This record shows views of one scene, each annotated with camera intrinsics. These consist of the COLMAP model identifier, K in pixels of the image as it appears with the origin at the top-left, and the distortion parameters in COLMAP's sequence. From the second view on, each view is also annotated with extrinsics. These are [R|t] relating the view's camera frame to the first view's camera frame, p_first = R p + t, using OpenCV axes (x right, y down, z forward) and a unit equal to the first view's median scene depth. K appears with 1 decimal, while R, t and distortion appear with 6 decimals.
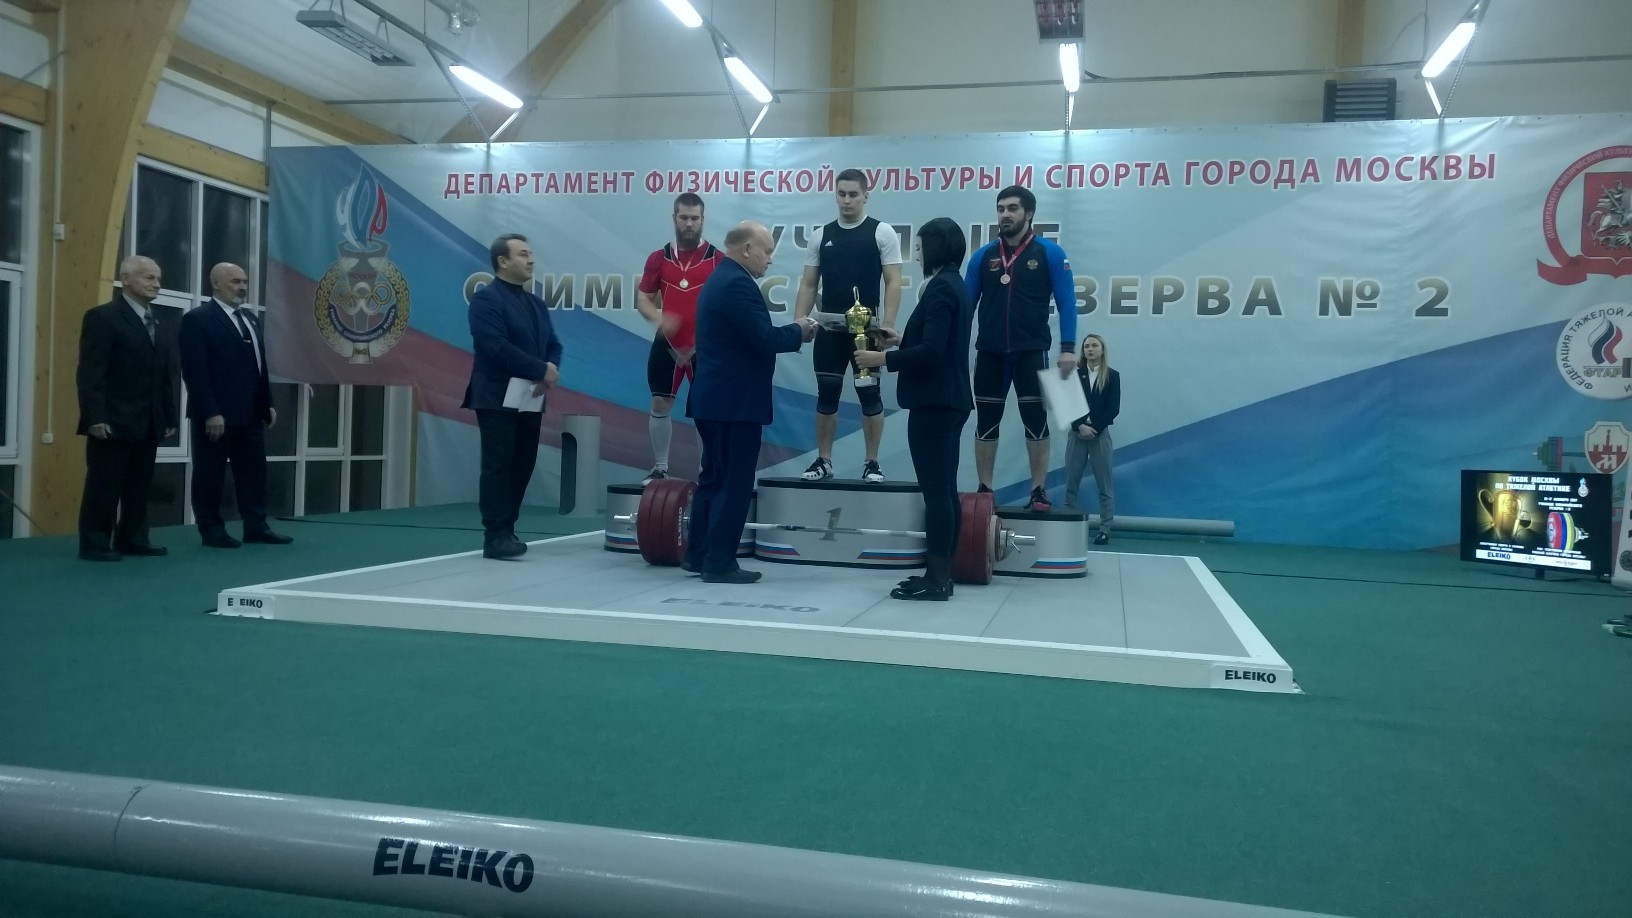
lens RADIAL K [[1176.4, 0, 837.7], [0, 1176.4, 464.8], [0, 0, 1]] dist [0.086292, -0.074247]
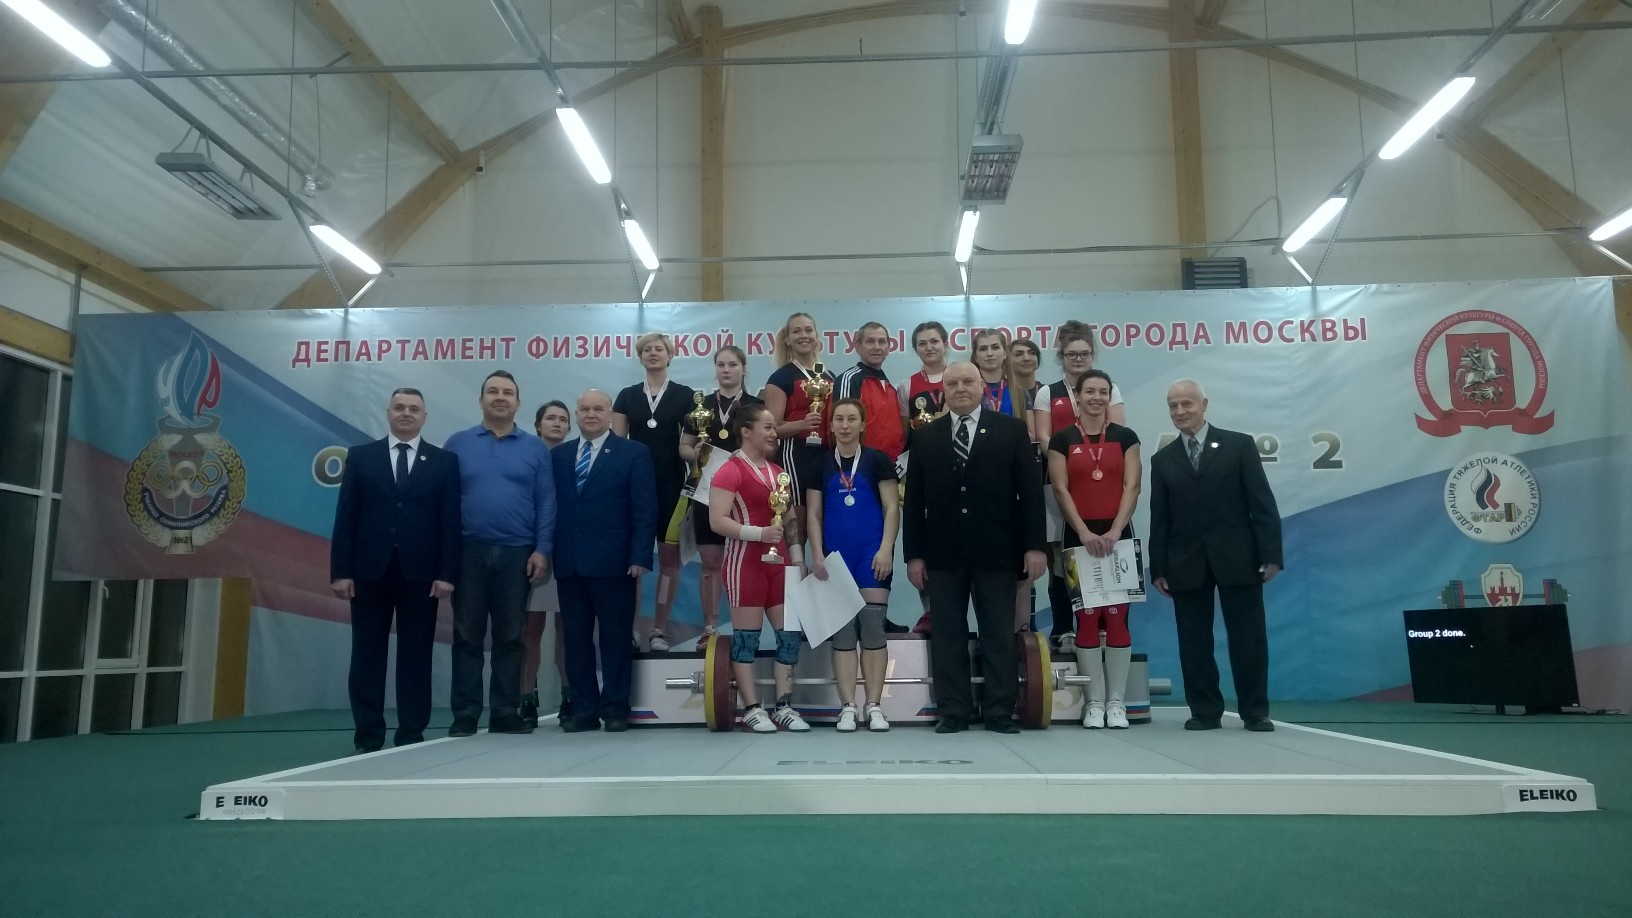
lens RADIAL K [[1172.5, 0, 809.1], [0, 1172.5, 471.2], [0, 0, 1]] dist [0.091313, -0.080620]
pose [[0.982830, -0.018213, 0.183613, -0.125386], [0.048835, 0.985307, -0.163663, 0.023085], [-0.177934, 0.169820, 0.969278, 0.077003]]
